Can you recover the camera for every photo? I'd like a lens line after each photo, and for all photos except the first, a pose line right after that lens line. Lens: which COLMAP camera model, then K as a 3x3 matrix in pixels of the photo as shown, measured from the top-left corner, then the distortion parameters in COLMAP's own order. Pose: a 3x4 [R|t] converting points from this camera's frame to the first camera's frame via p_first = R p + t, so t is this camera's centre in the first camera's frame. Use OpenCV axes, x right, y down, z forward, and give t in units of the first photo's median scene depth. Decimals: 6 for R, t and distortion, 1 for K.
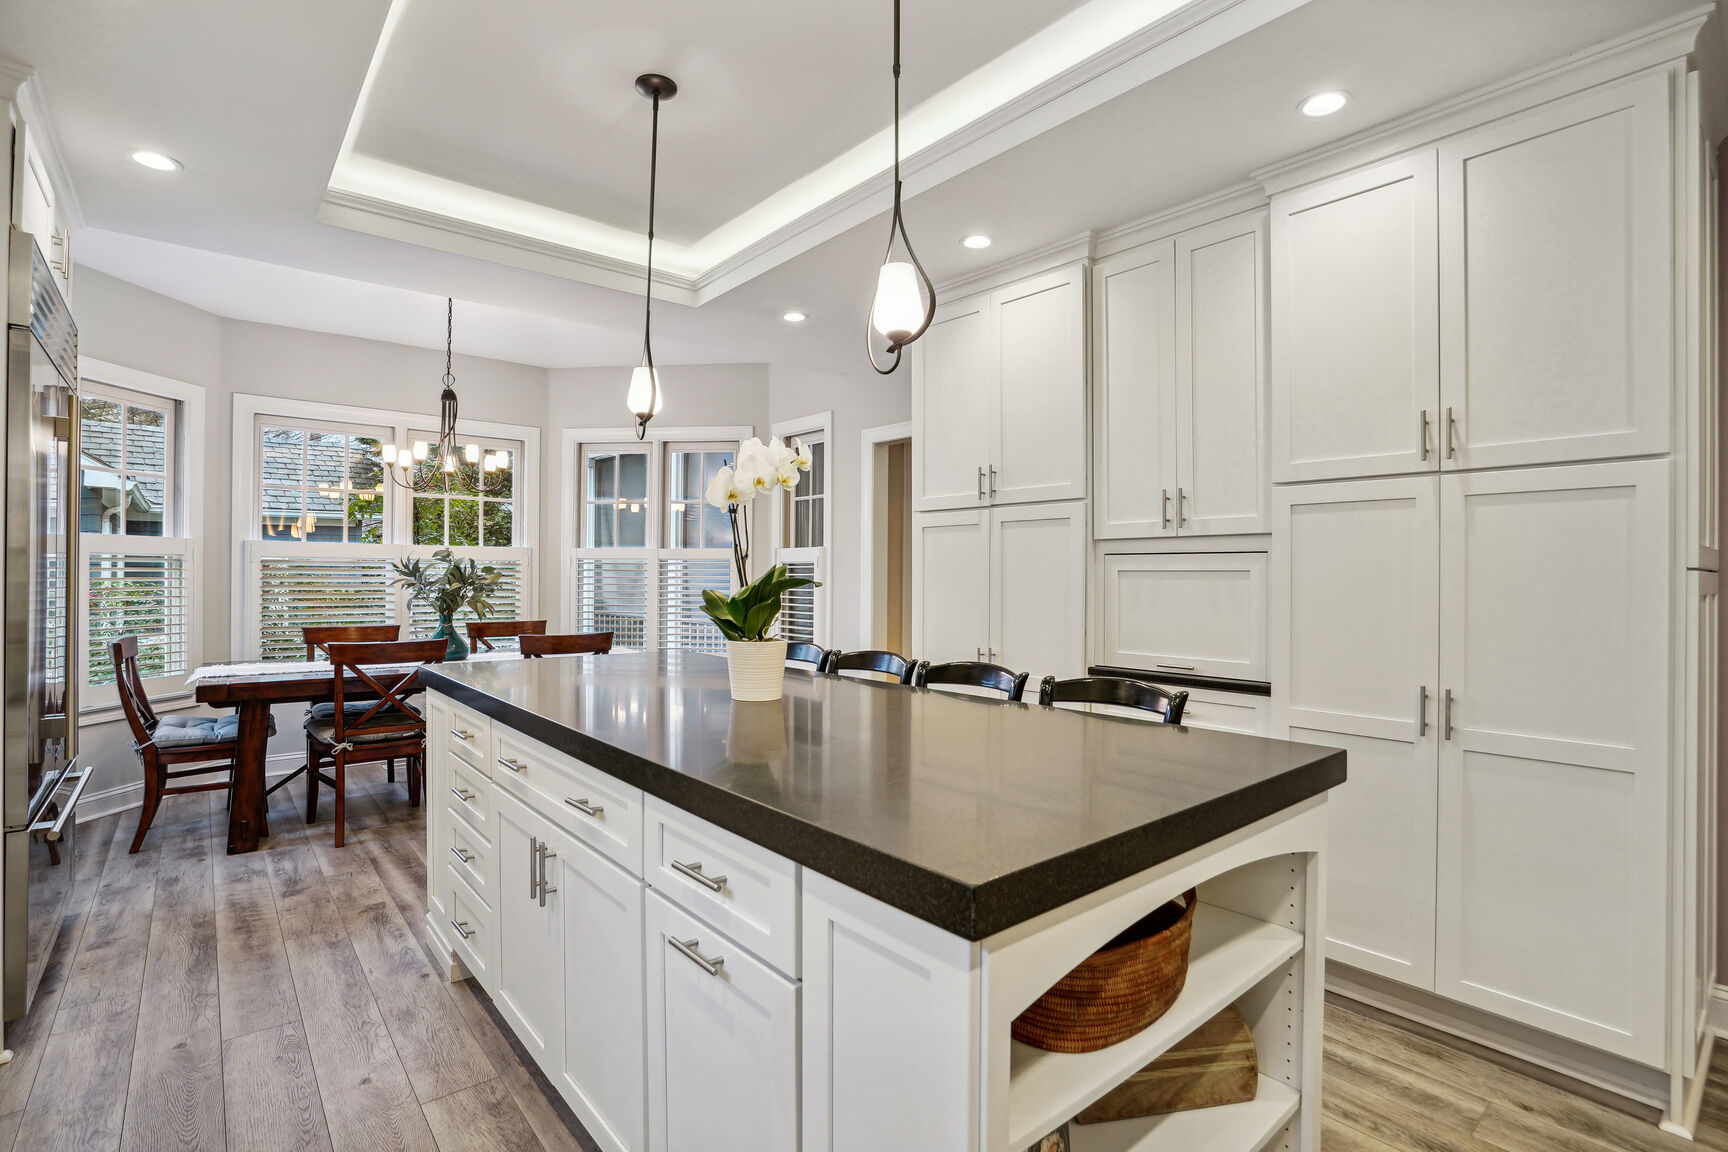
lens RADIAL K [[803.9, 0, 851.2], [0, 803.9, 582.7], [0, 0, 1]] dist [-0.000472, 0.003262]
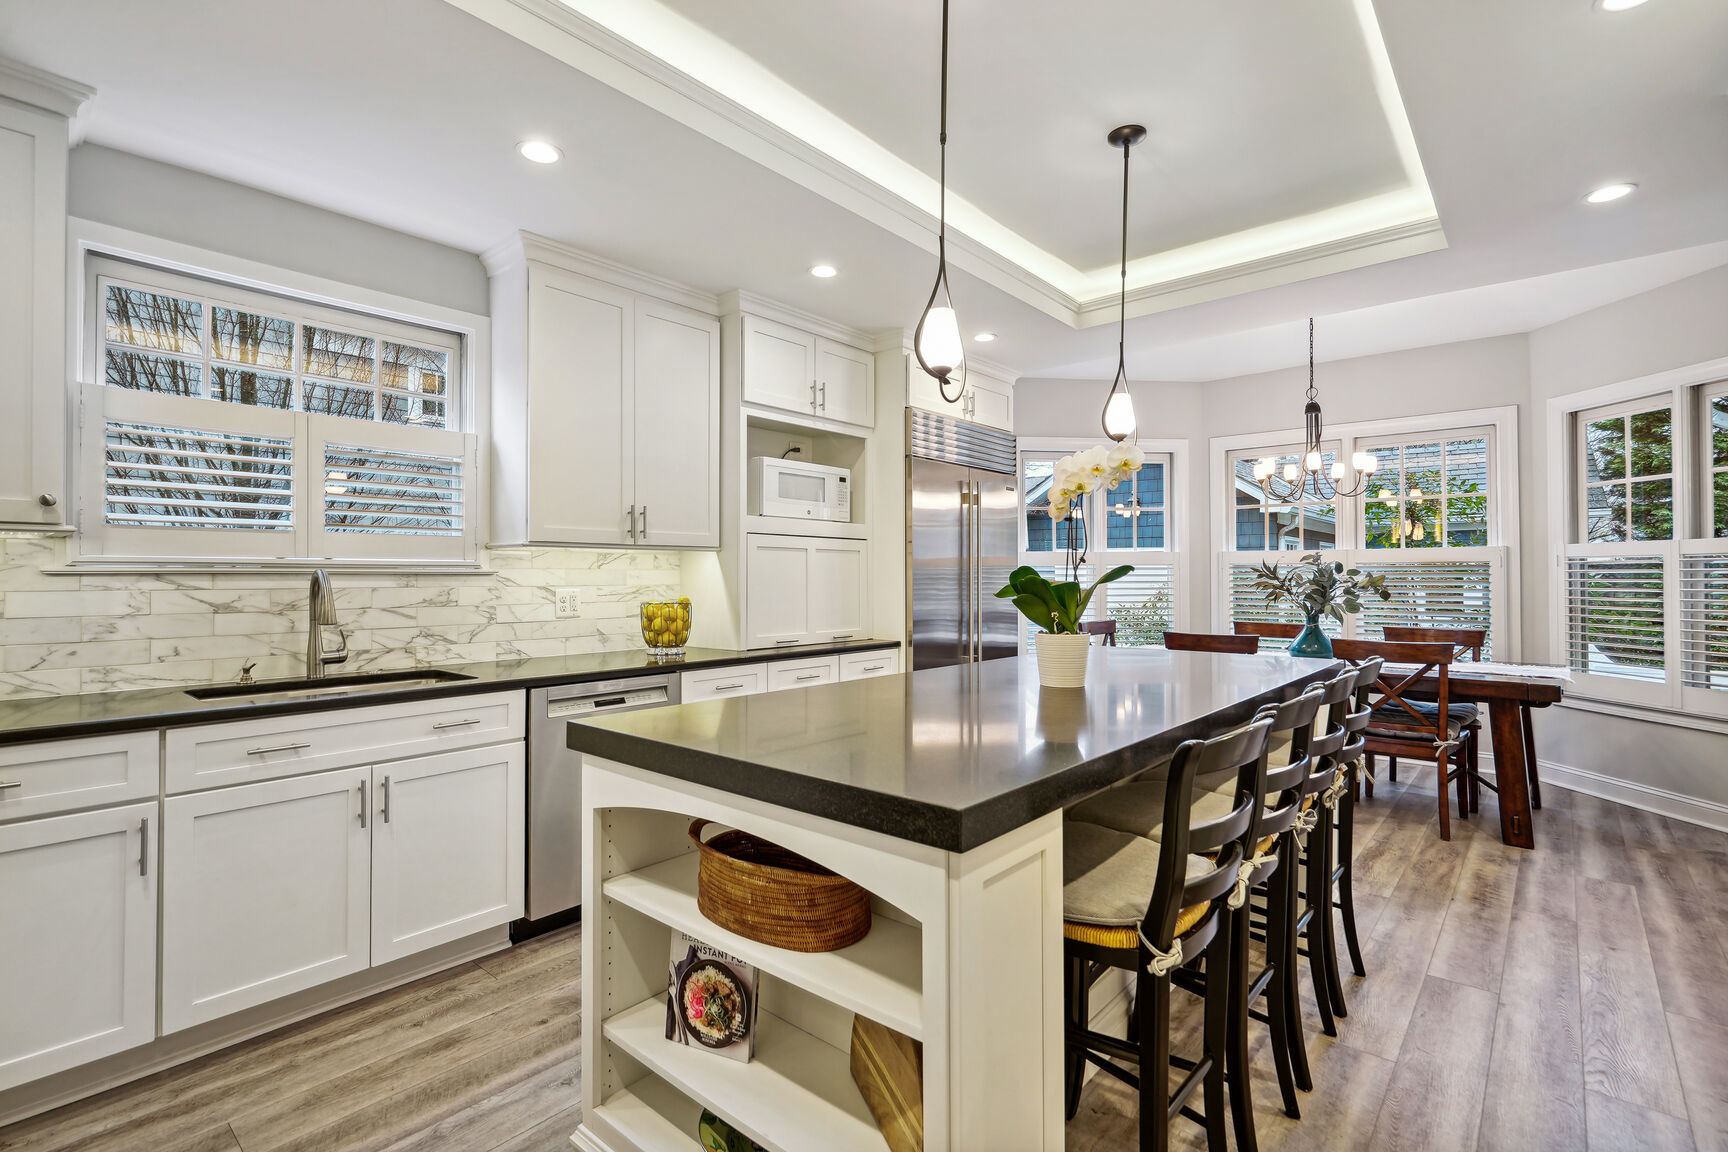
lens RADIAL K [[803.9, 0, 863.4], [0, 803.9, 565.9], [0, 0, 1]] dist [-0.000472, 0.003262]
pose [[0.168585, -0.023330, -0.985411, 0.430291], [-0.005224, 0.999685, -0.024561, 0.002502], [0.985673, 0.009289, 0.168410, 0.242655]]
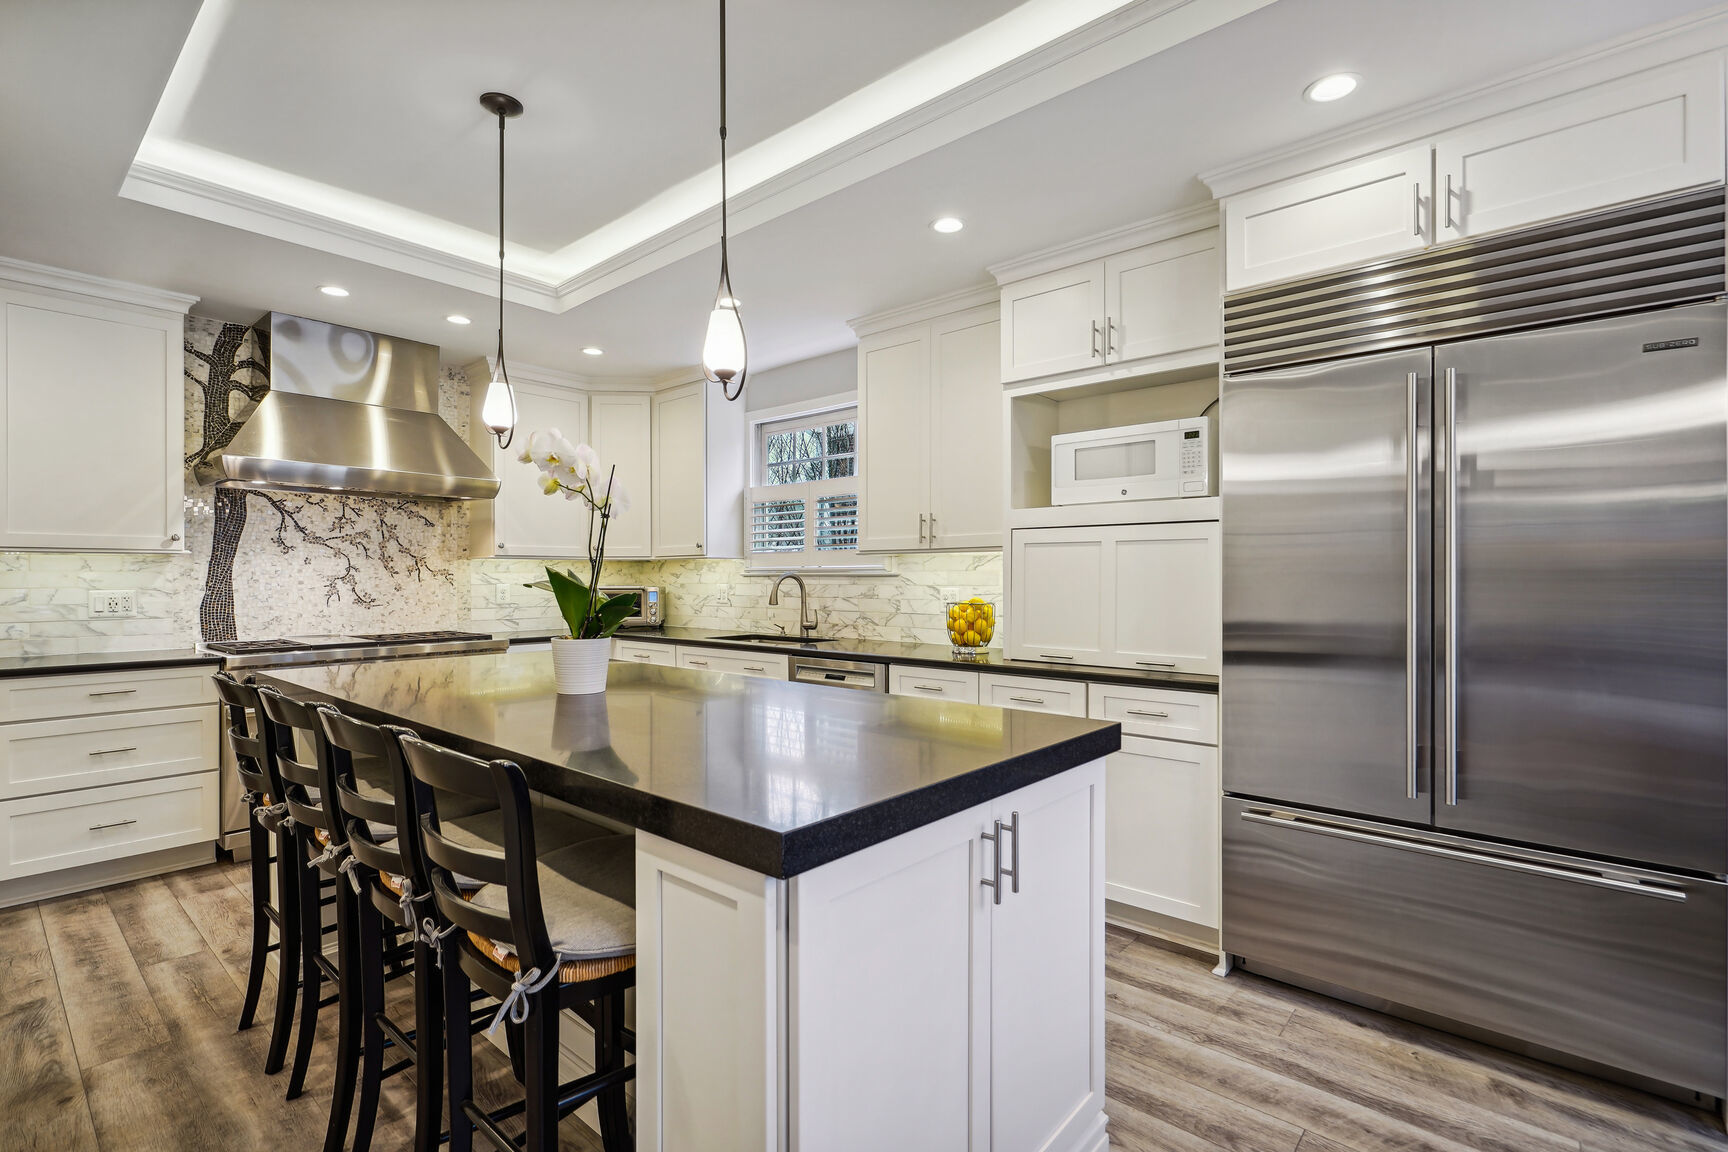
lens RADIAL K [[803.9, 0, 870.7], [0, 803.9, 578.1], [0, 0, 1]] dist [-0.000472, 0.003262]
pose [[-0.984736, -0.009043, -0.173817, -0.137512], [-0.010470, 0.999919, 0.007291, -0.009438], [0.173737, 0.009000, -0.984751, 0.959547]]
